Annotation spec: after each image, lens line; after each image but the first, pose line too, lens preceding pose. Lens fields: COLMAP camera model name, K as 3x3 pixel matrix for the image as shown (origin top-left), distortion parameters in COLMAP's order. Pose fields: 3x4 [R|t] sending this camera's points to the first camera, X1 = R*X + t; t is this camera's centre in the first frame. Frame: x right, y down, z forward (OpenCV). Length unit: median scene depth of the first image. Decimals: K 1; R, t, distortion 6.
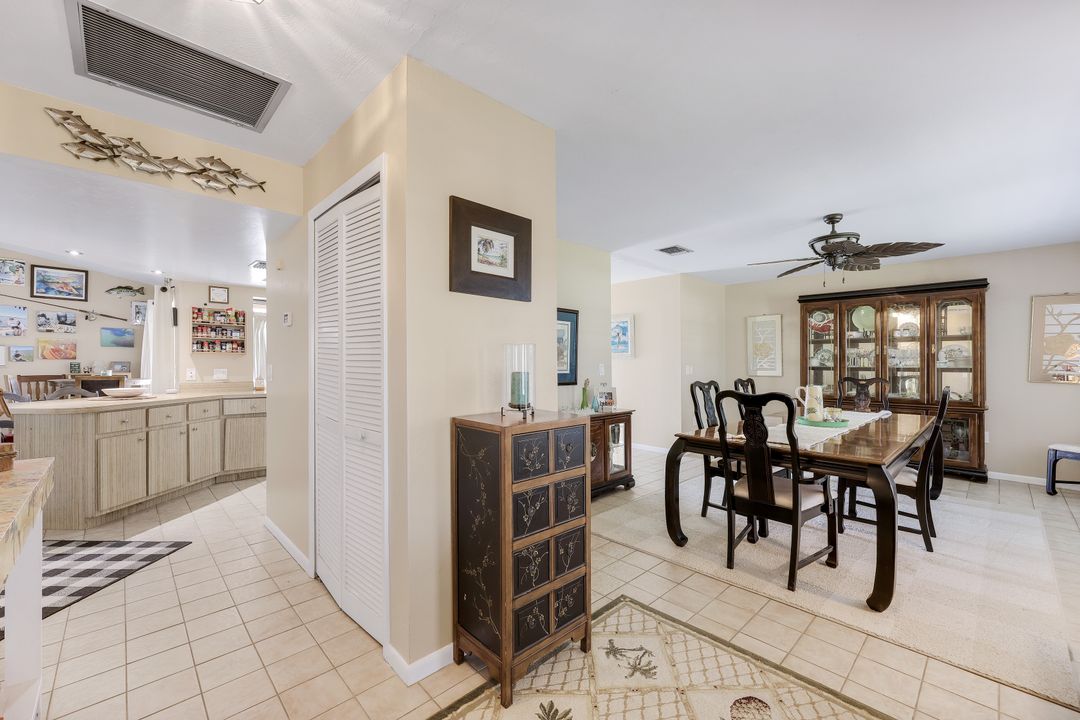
lens RADIAL K [[434.2, 0, 538.7], [0, 434.2, 363.7], [0, 0, 1]] dist [-0.000264, 0.000189]
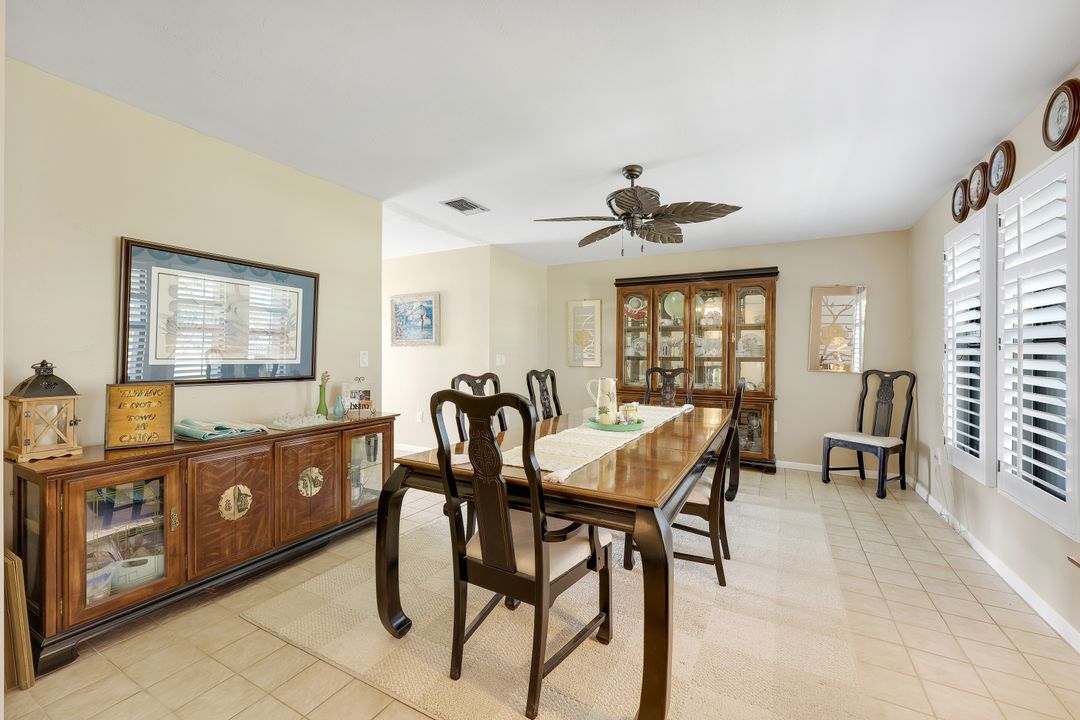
lens RADIAL K [[445.7, 0, 540.7], [0, 445.7, 362.2], [0, 0, 1]] dist [0.000729, -0.000004]
pose [[0.948447, -0.002030, 0.316930, 0.198170], [-0.002830, 0.999885, 0.014874, 0.007431], [-0.316924, -0.015004, 0.948332, 0.204414]]
